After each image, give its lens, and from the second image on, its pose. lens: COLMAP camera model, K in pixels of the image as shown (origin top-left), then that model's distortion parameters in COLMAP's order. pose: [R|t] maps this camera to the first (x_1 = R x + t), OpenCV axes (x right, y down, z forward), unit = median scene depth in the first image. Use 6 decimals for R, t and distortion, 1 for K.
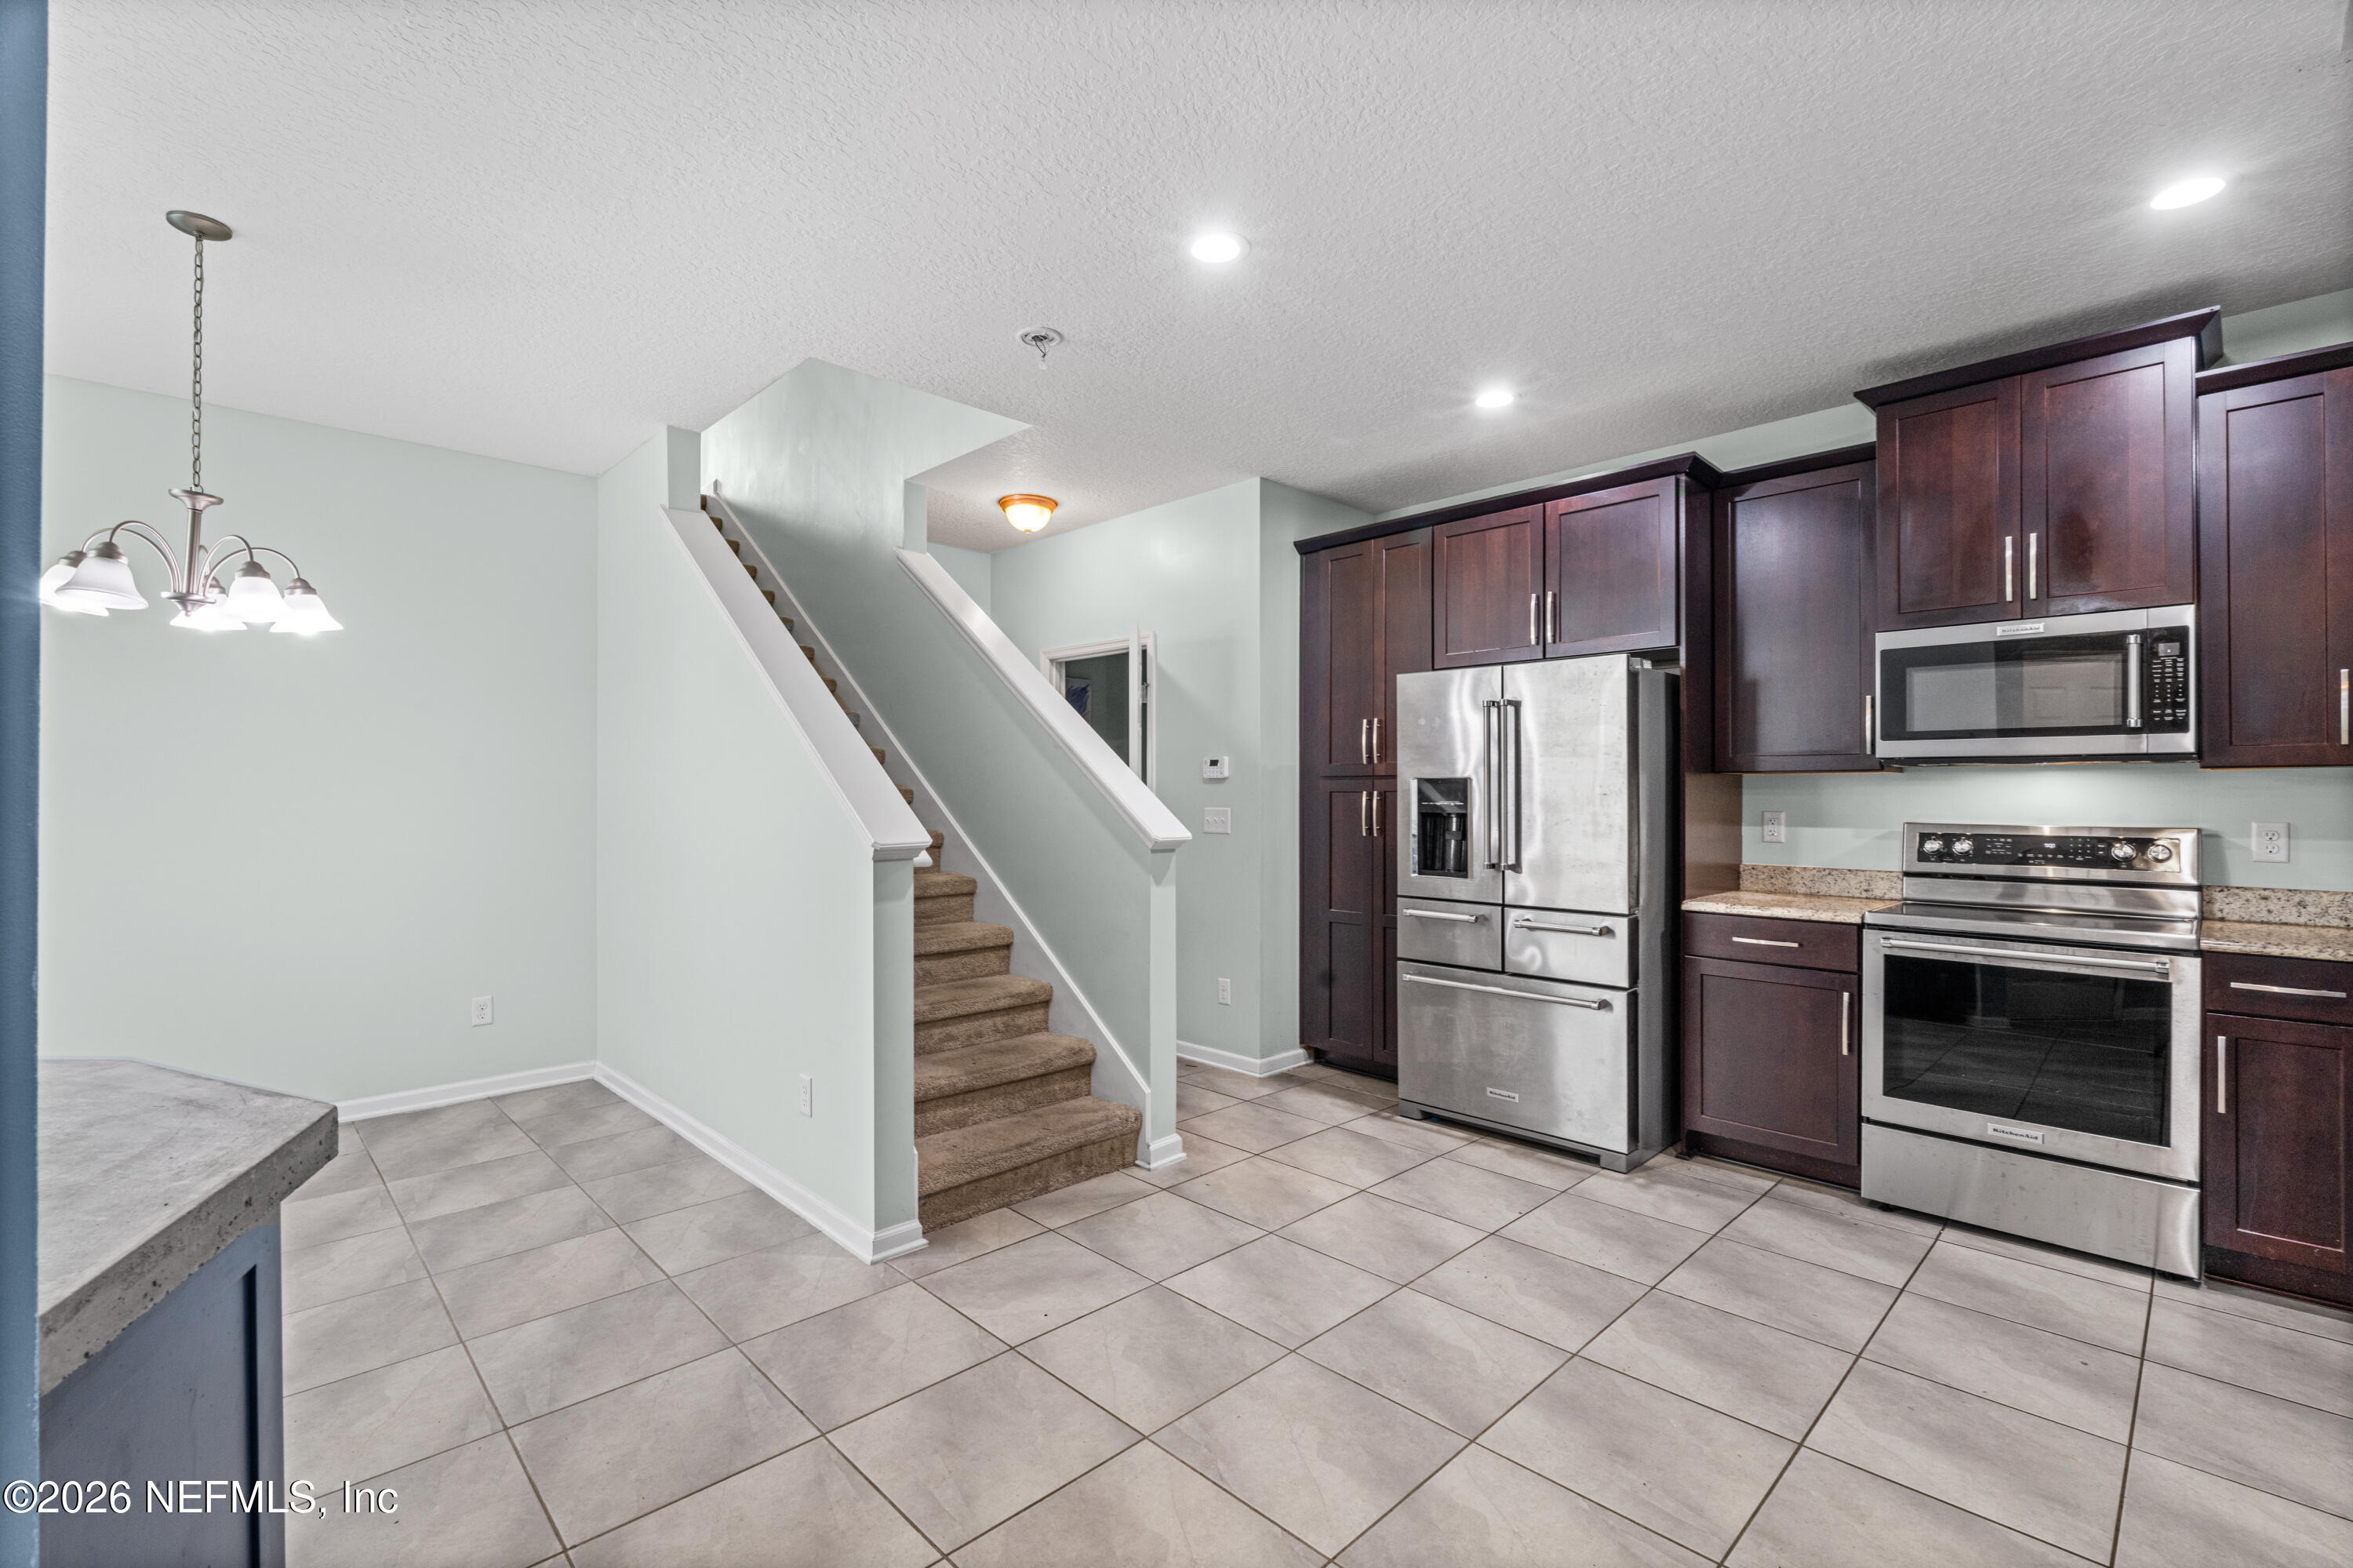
lens RADIAL K [[1031.1, 0, 1168.0], [0, 1031.1, 785.2], [0, 0, 1]] dist [-0.005604, 0.001345]
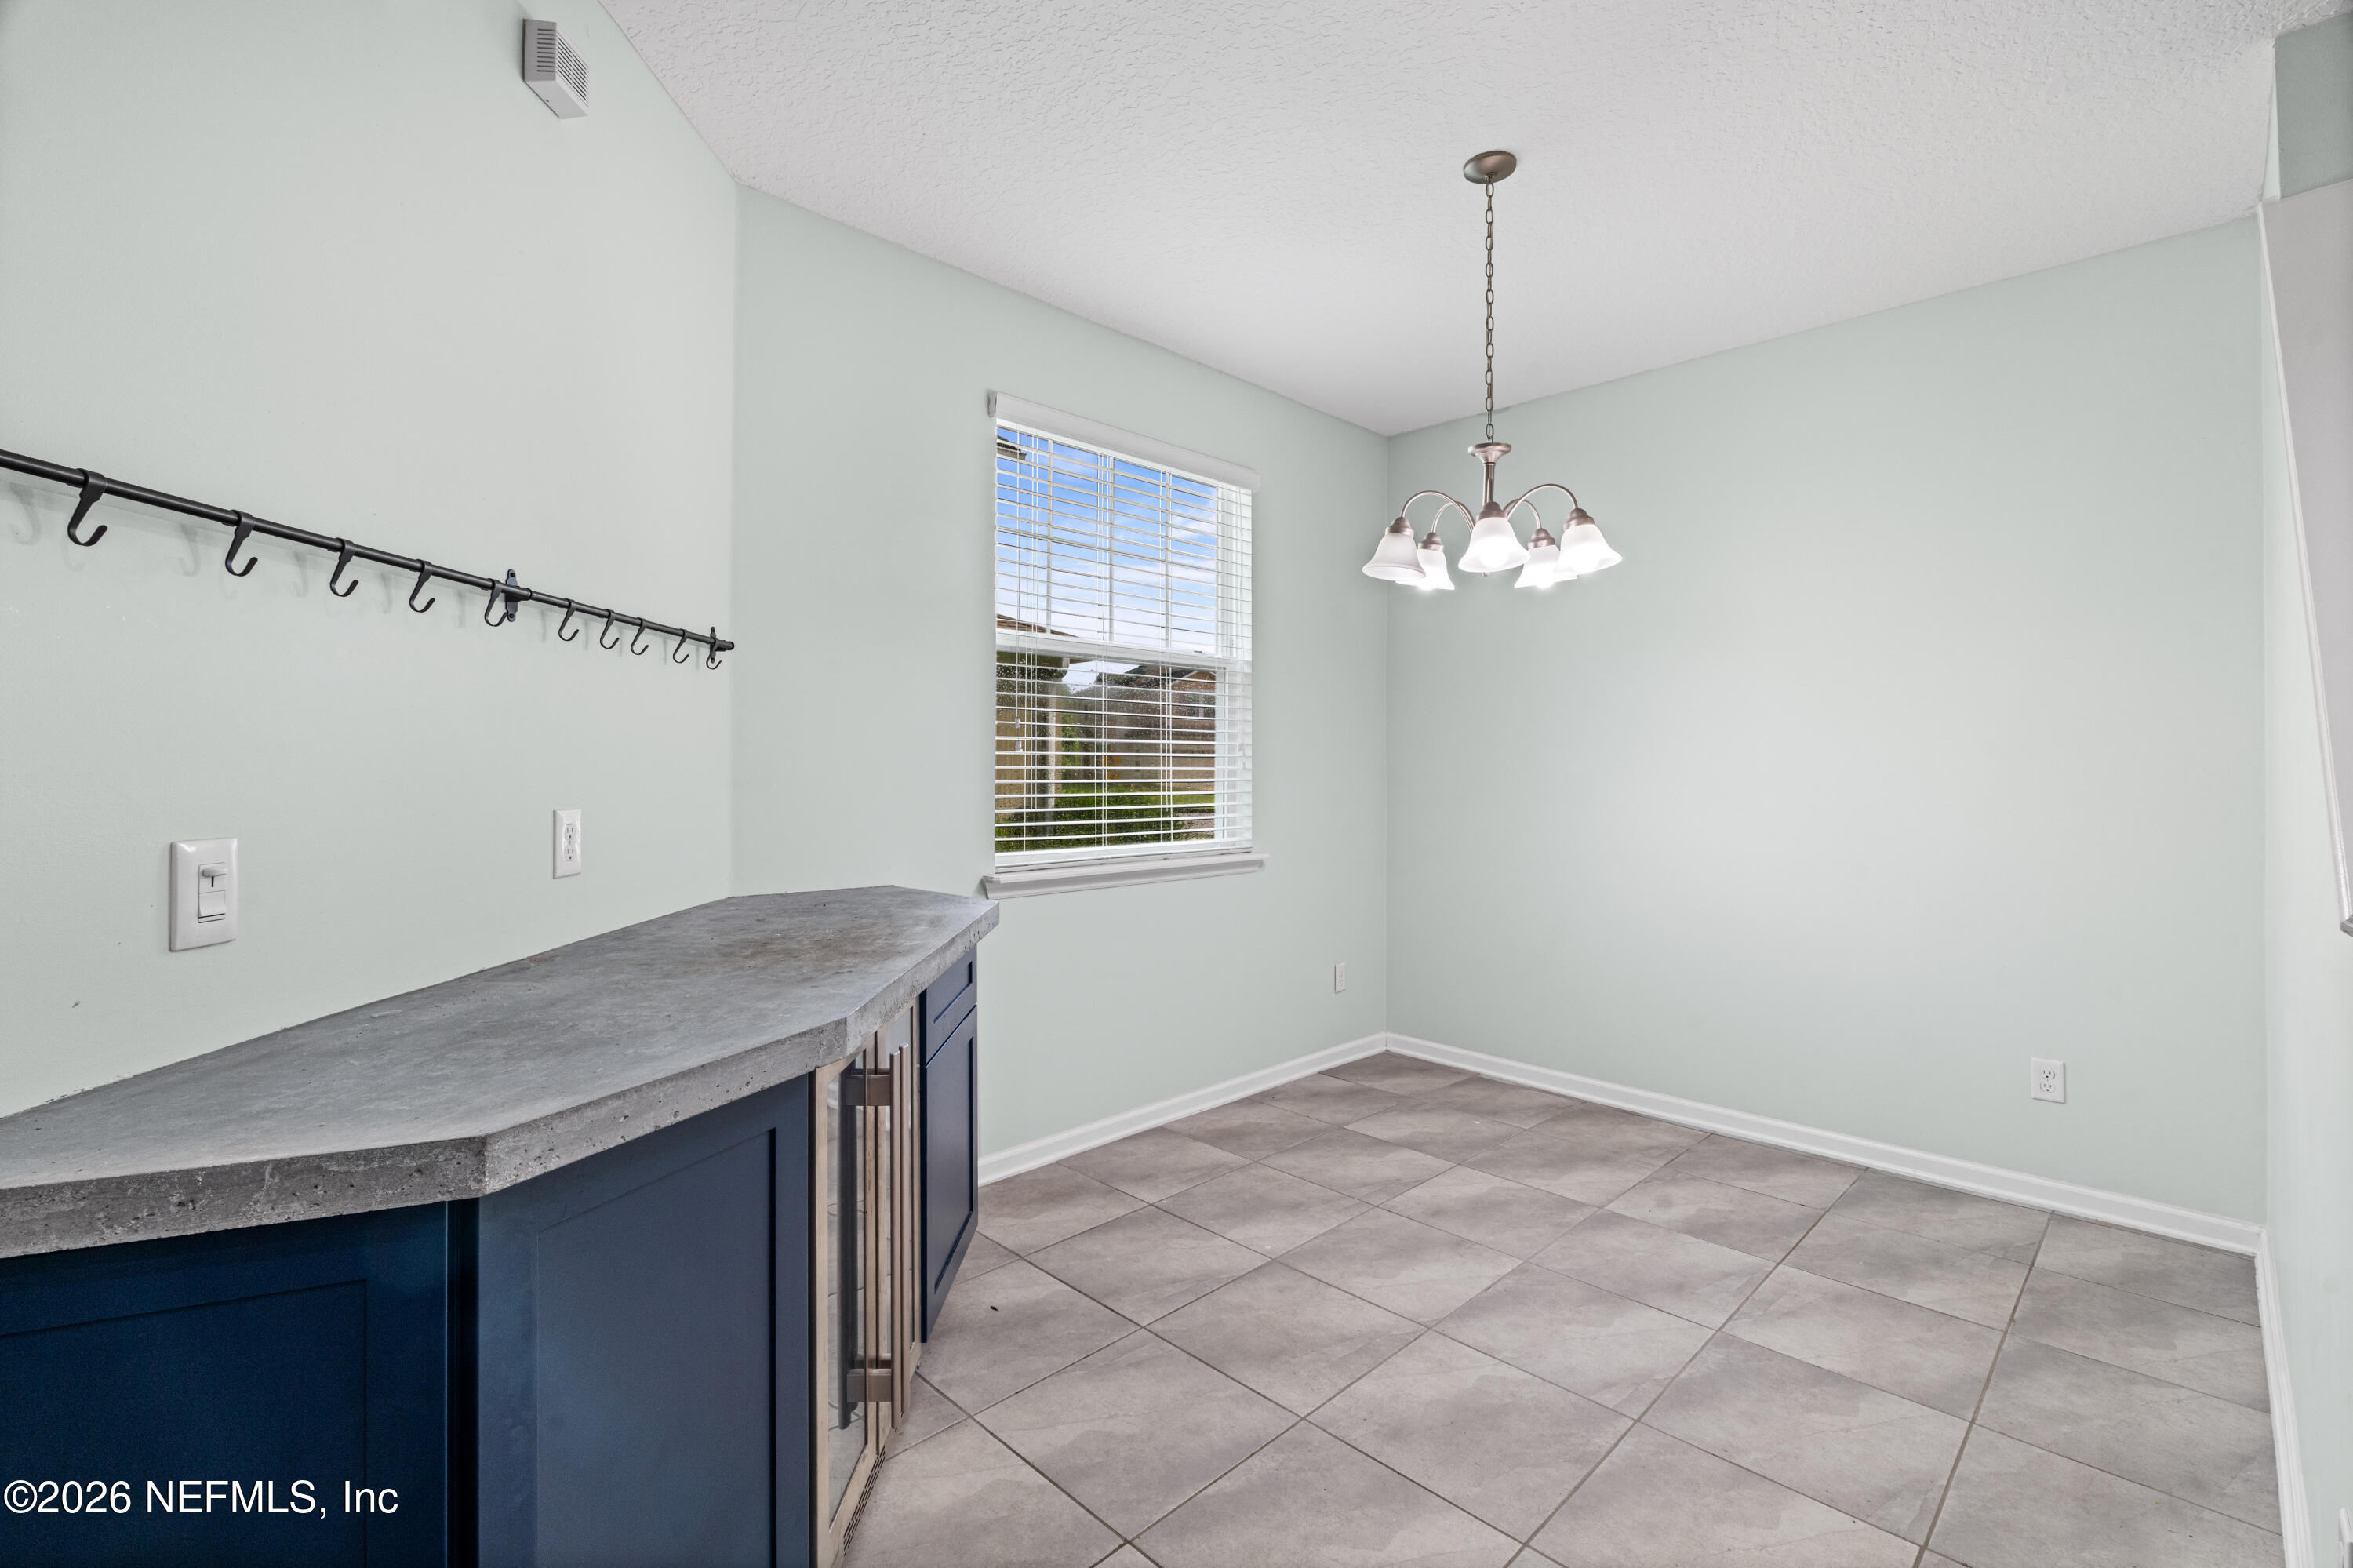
lens RADIAL K [[1031.1, 0, 1186.9], [0, 1031.1, 759.4], [0, 0, 1]] dist [-0.005604, 0.001345]
pose [[0.026887, -0.001779, -0.999637, 0.003338], [0.001805, 0.999997, -0.001731, 0.006806], [0.999637, -0.001758, 0.026890, 0.514937]]
